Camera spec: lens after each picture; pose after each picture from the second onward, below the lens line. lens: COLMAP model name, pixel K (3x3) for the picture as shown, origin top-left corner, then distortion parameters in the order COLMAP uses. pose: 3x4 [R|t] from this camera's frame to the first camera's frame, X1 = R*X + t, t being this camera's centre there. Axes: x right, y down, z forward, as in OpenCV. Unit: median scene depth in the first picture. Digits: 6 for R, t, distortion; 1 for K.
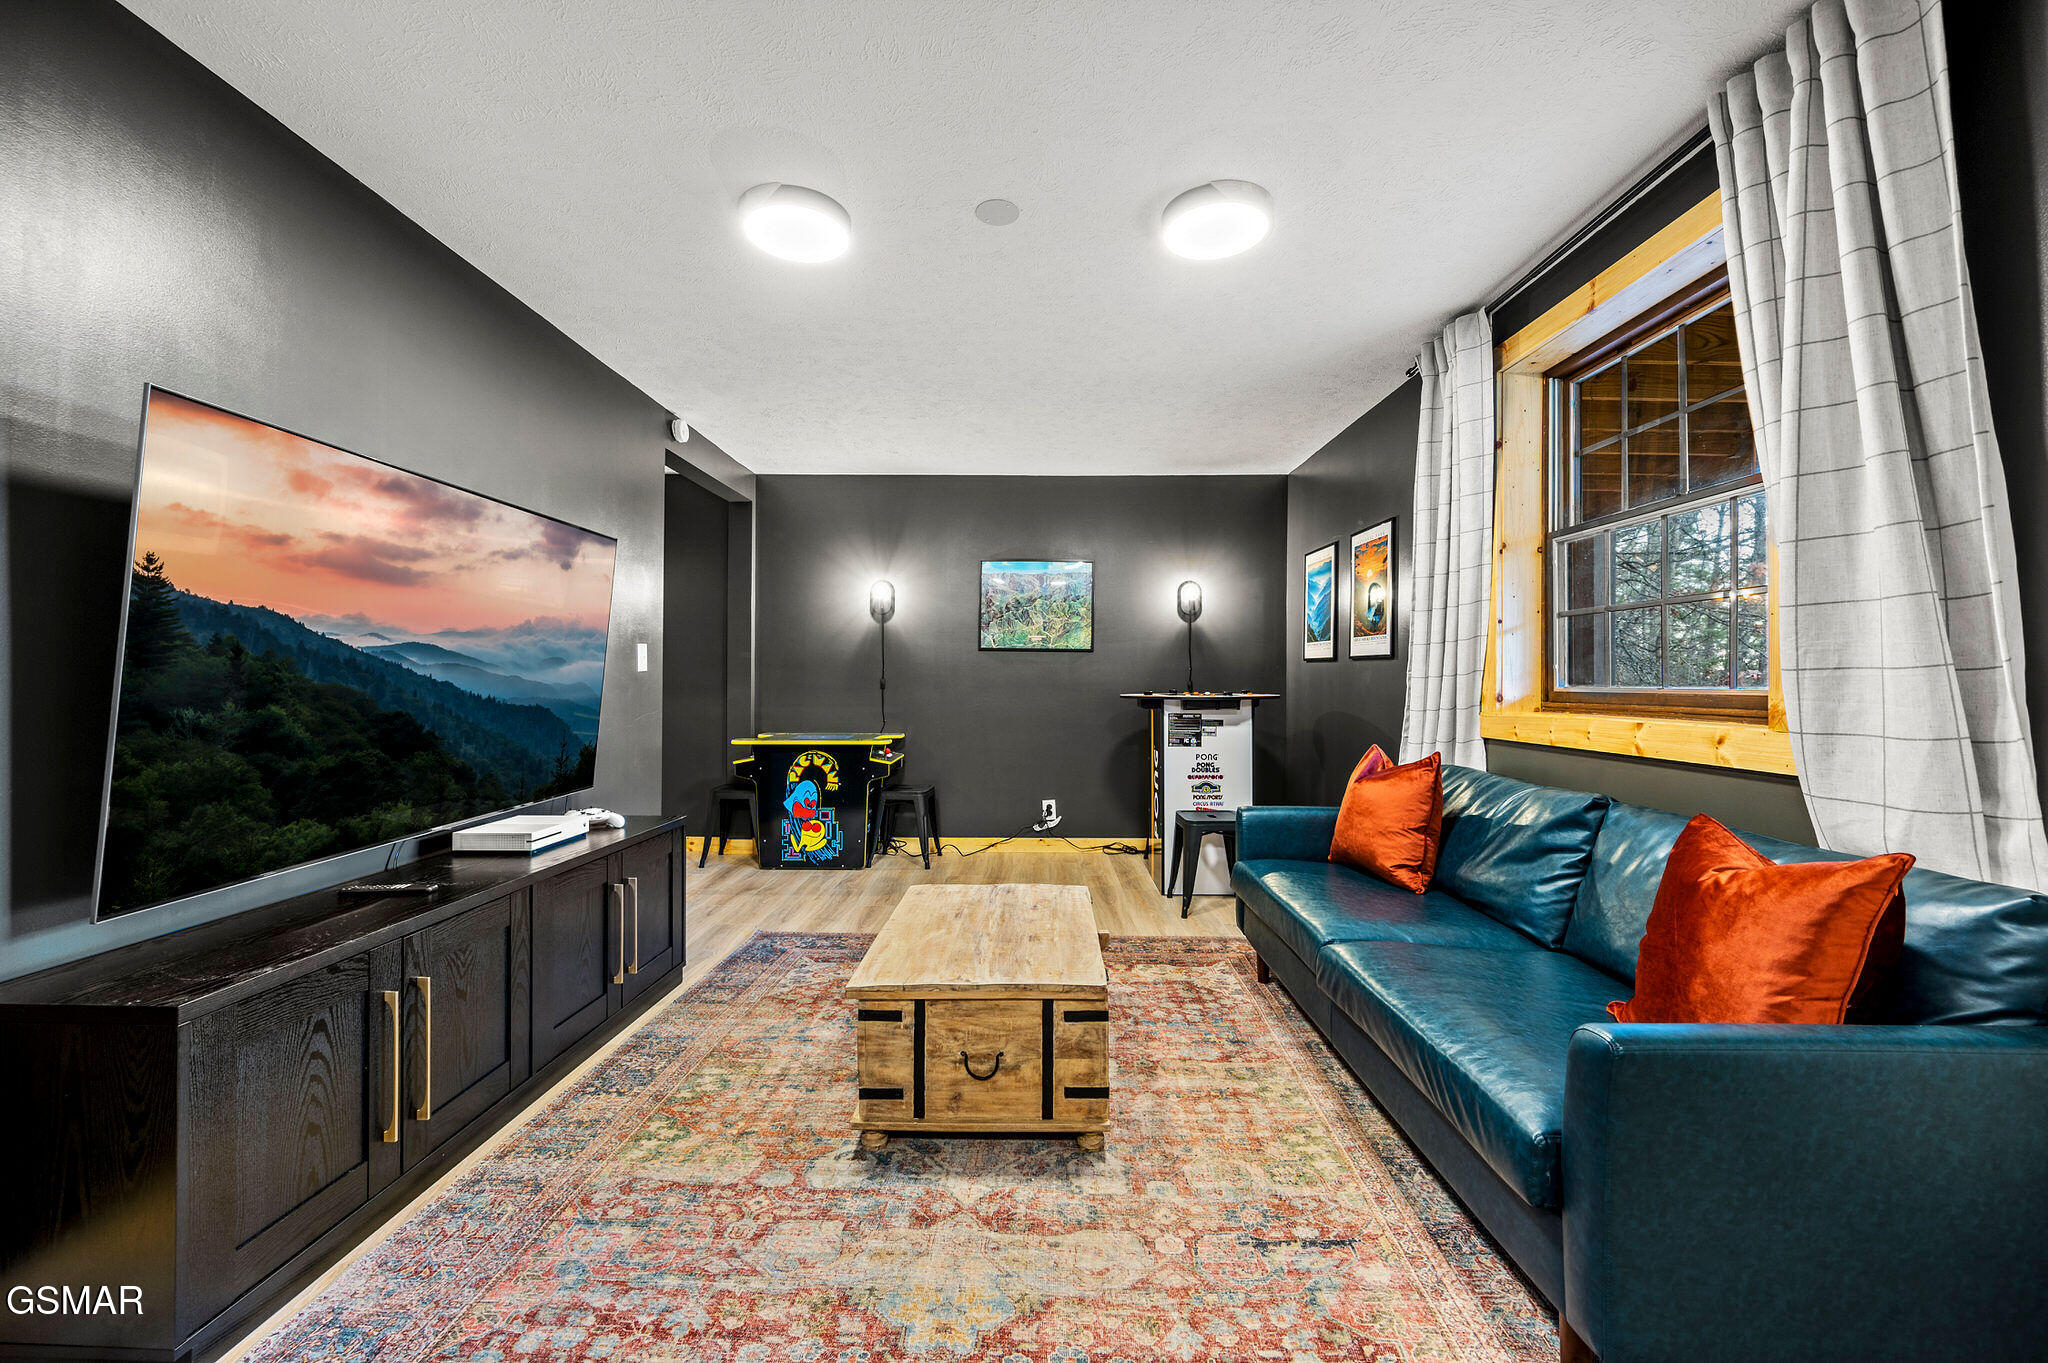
lens RADIAL K [[812.9, 0, 1024.8], [0, 812.9, 672.6], [0, 0, 1]] dist [-0.003163, 0.000997]
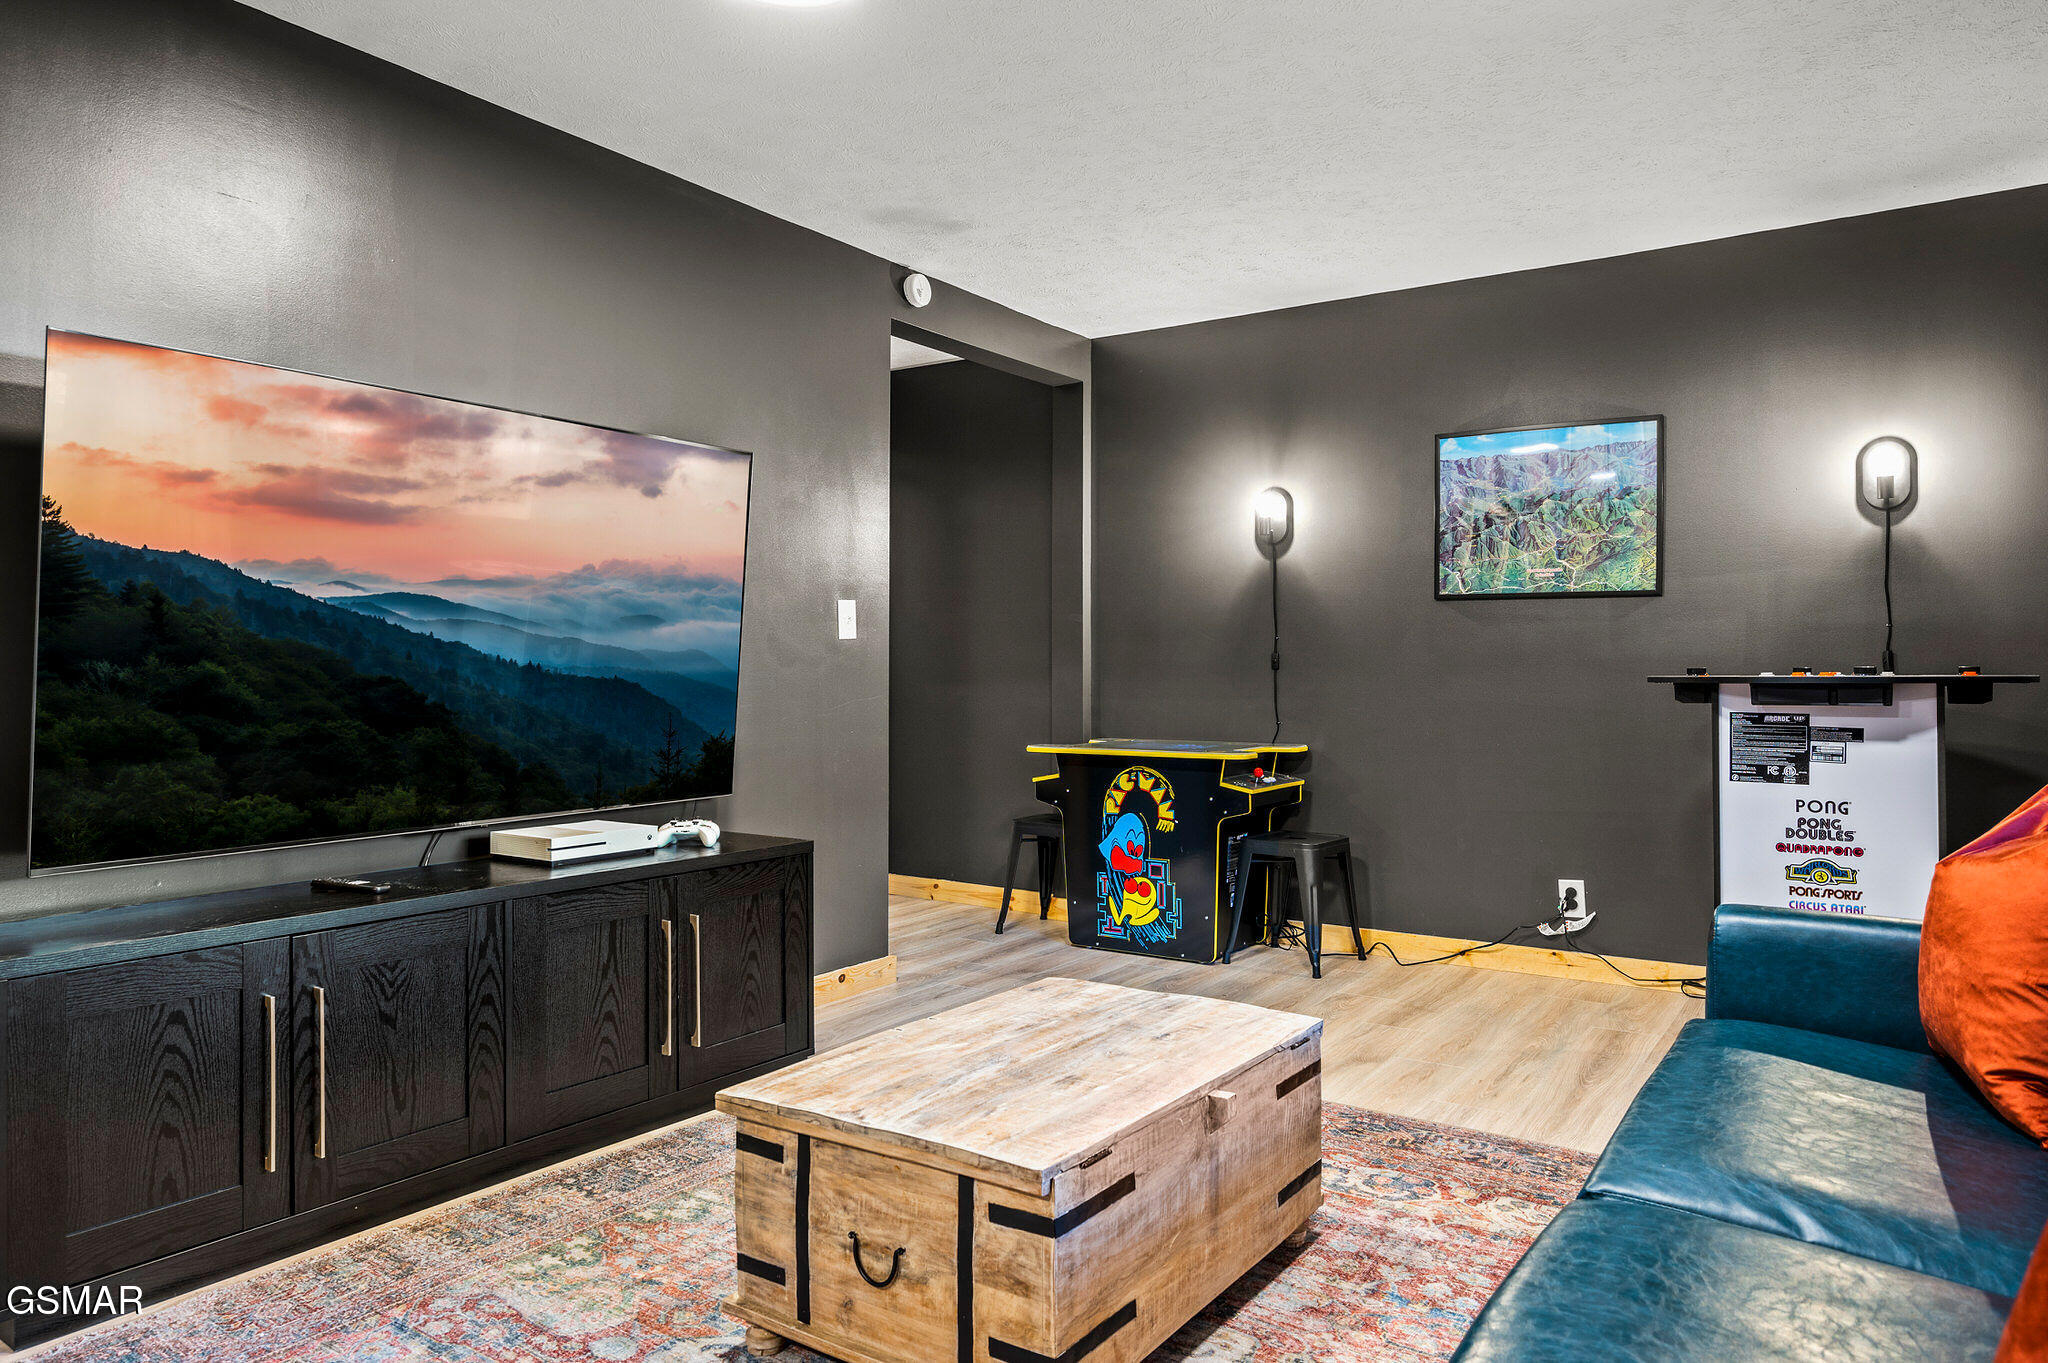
lens RADIAL K [[1318.9, 0, 1028.5], [0, 1318.9, 684.7], [0, 0, 1]] dist [0.001961, -0.008128]
pose [[0.832734, 0.002662, -0.553667, 0.488120], [0.005659, 0.999895, 0.013319, 0.039134], [0.553644, -0.014224, 0.832632, 0.220427]]
